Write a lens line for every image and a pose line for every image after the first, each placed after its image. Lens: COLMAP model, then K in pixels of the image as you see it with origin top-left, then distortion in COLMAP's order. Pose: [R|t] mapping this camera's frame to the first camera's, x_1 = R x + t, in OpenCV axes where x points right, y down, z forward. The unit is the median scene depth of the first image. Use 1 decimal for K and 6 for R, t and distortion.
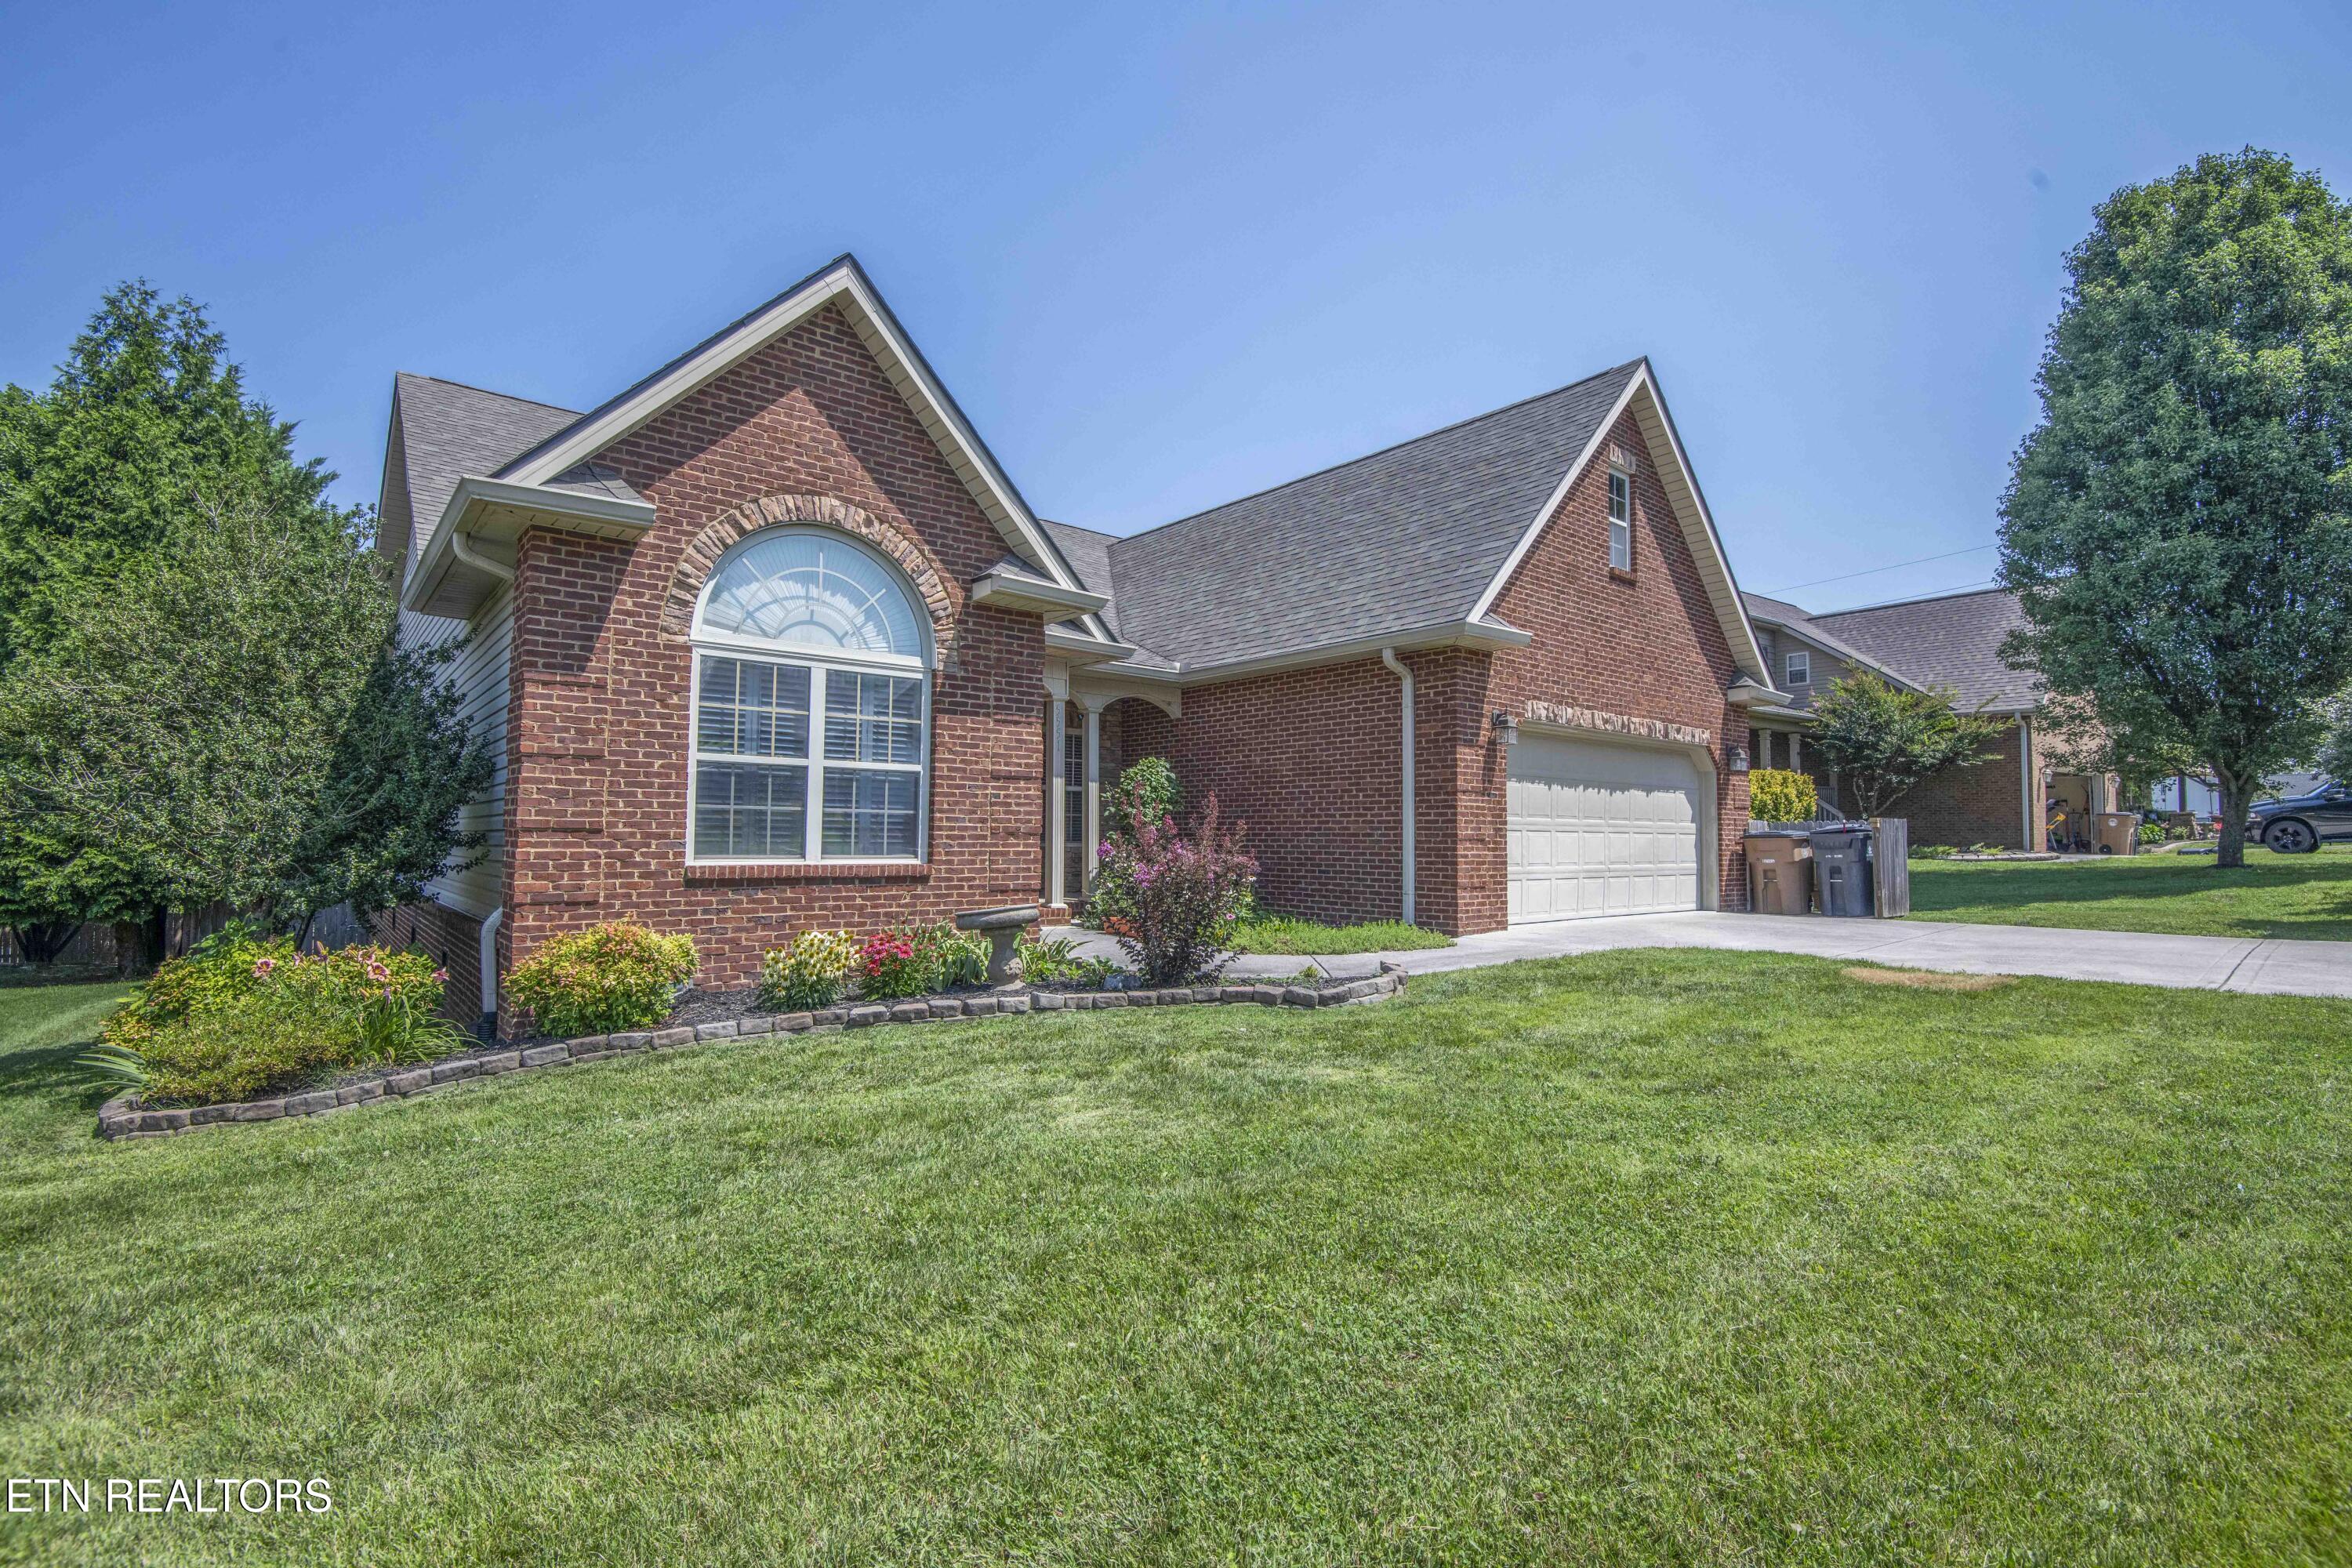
lens RADIAL K [[1084.6, 0, 1184.9], [0, 1084.6, 783.0], [0, 0, 1]] dist [-0.008821, -0.022836]
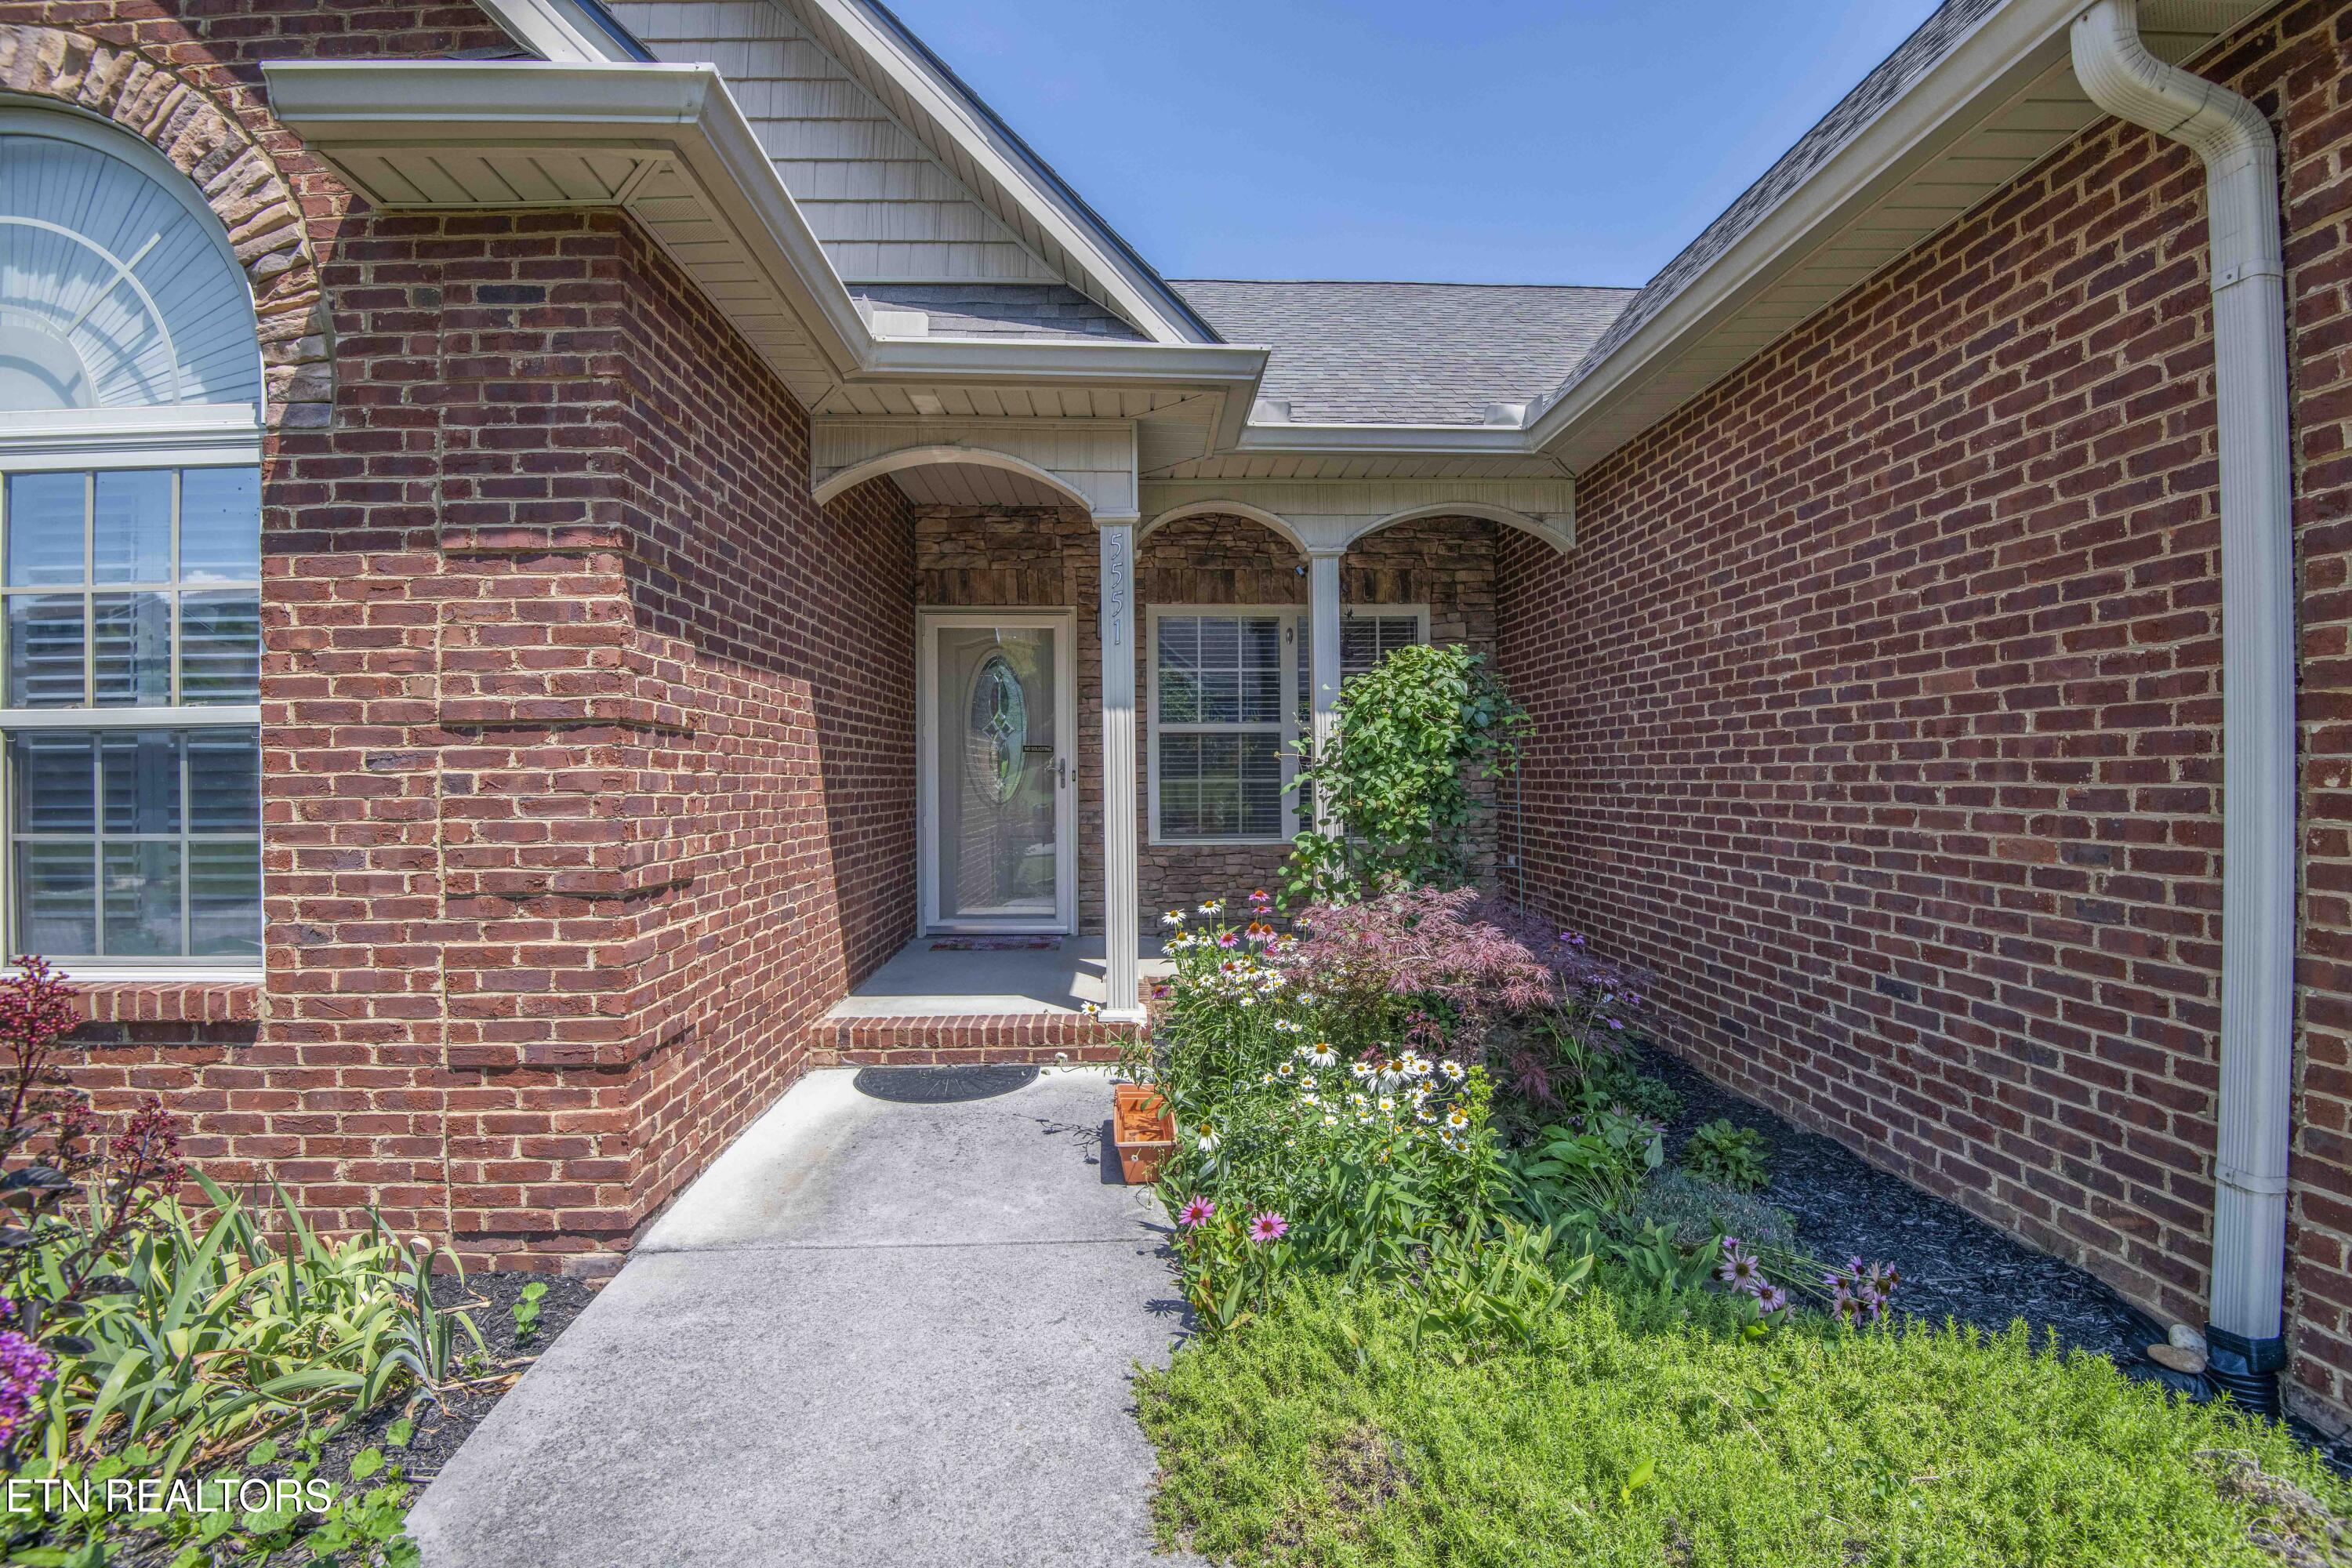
lens RADIAL K [[1109.8, 0, 1176.0], [0, 1109.8, 784.0], [0, 0, 1]] dist [-0.042236, -0.001017]
pose [[0.793210, -0.014210, -0.608783, 0.203725], [0.048191, 0.998057, 0.039495, 0.009547], [0.607039, -0.060666, 0.792353, 0.880323]]
